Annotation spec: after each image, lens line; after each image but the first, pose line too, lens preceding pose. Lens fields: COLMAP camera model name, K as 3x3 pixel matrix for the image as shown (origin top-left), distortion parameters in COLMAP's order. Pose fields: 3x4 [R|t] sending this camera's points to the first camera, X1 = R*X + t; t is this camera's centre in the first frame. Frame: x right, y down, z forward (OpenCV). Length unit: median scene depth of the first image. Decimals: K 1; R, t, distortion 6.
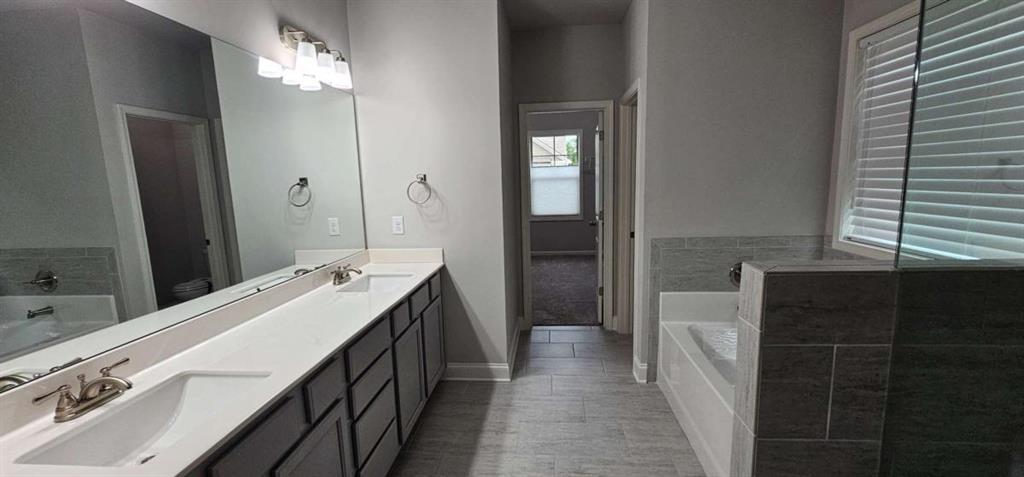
lens RADIAL K [[419.2, 0, 517.9], [0, 419.2, 244.8], [0, 0, 1]] dist [0.001248, -0.000668]
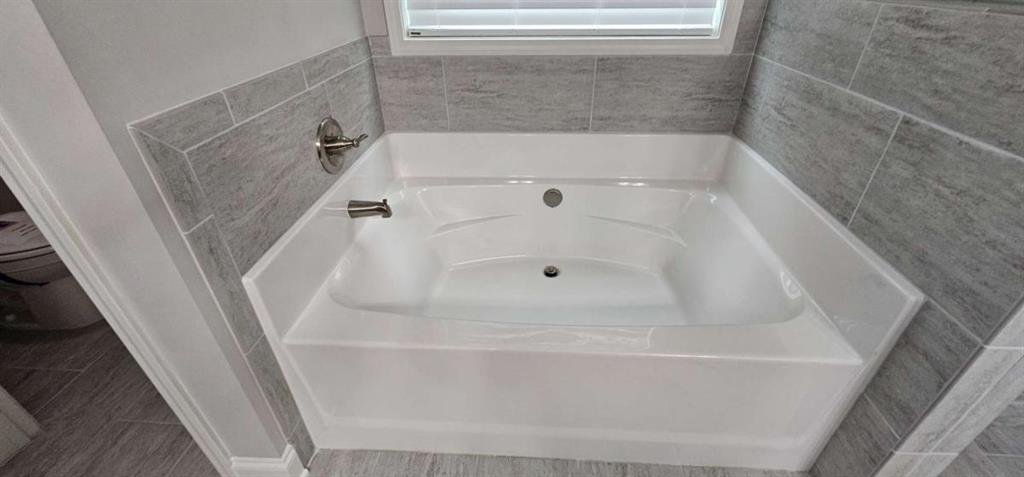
lens RADIAL K [[419.2, 0, 511.1], [0, 419.2, 239.0], [0, 0, 1]] dist [0.001248, -0.000668]
pose [[-0.028407, -0.515097, 0.856661, 0.065614], [0.171683, 0.841757, 0.511829, -0.048823], [-0.984743, 0.161614, 0.064522, 0.782971]]
